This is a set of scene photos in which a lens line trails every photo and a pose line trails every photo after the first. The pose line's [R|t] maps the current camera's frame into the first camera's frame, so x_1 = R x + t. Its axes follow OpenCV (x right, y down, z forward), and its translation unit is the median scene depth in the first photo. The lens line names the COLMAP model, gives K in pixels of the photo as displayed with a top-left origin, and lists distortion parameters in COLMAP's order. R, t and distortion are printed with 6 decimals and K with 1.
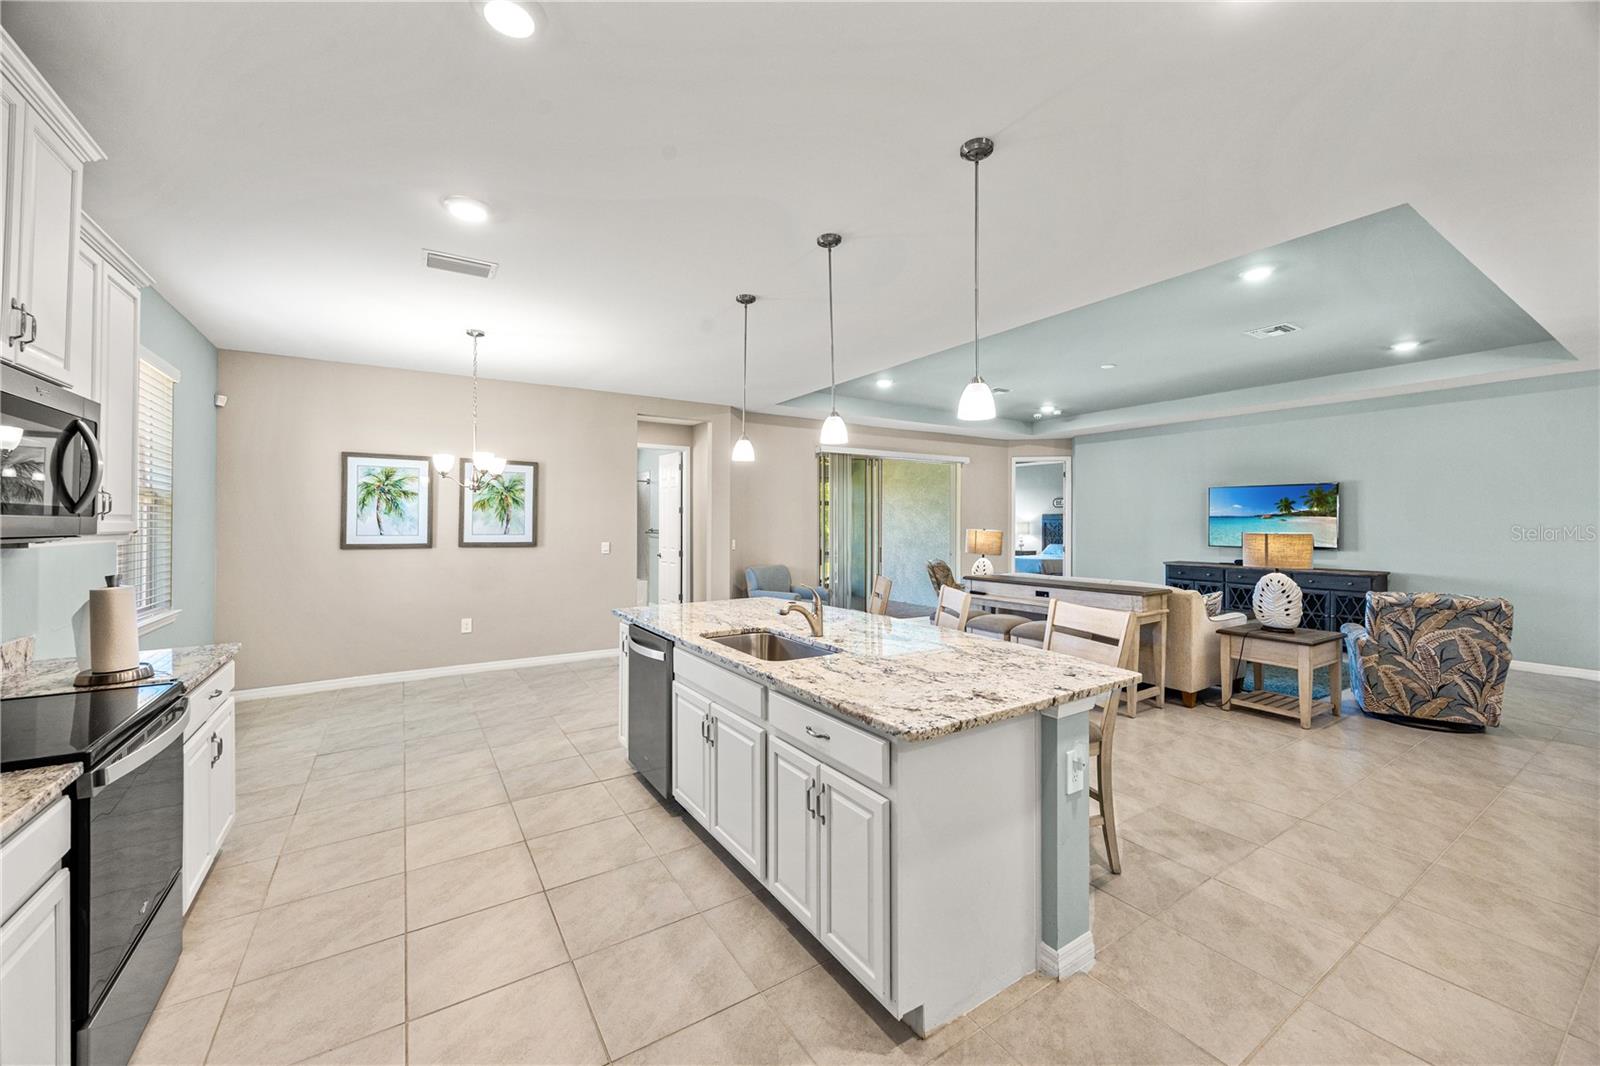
lens RADIAL K [[624.3, 0, 851.2], [0, 624.3, 520.6], [0, 0, 1]] dist [-0.002197, -0.000828]
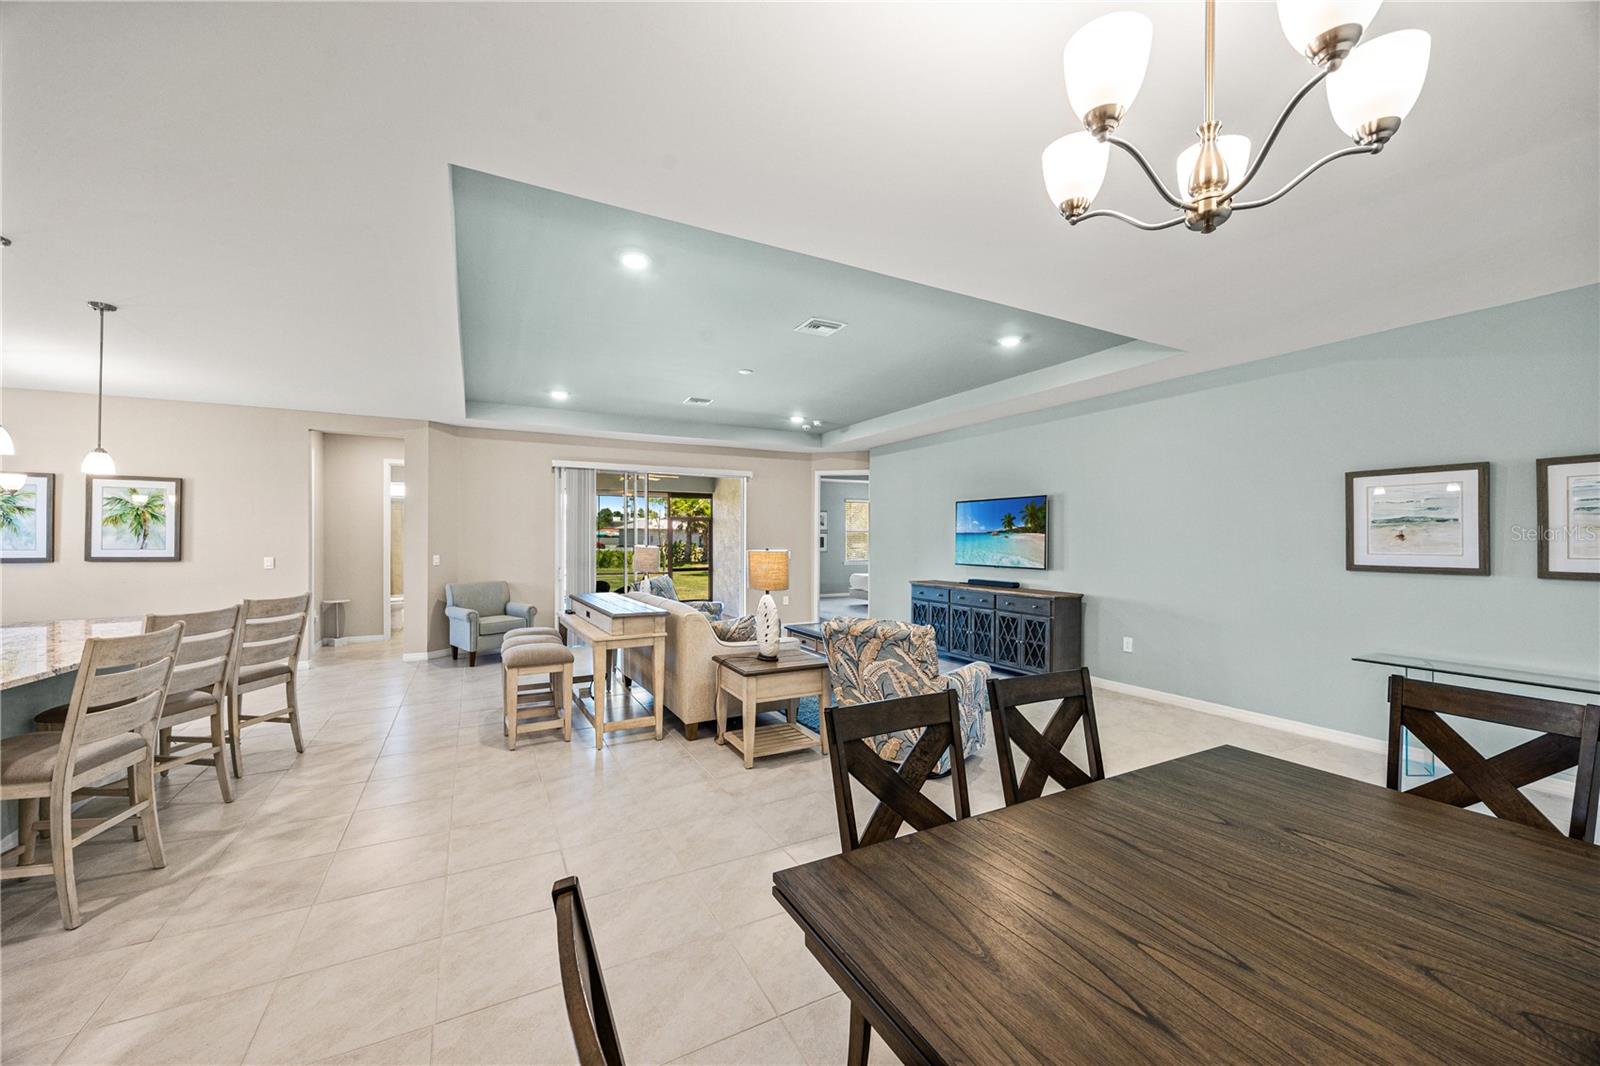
lens RADIAL K [[624.3, 0, 801.0], [0, 624.3, 532.9], [0, 0, 1]] dist [-0.002197, -0.000828]
pose [[0.996892, 0.001429, -0.078762, 0.596865], [-0.001978, 0.999974, -0.006898, 0.000450], [0.078750, 0.007033, 0.996870, 0.073376]]
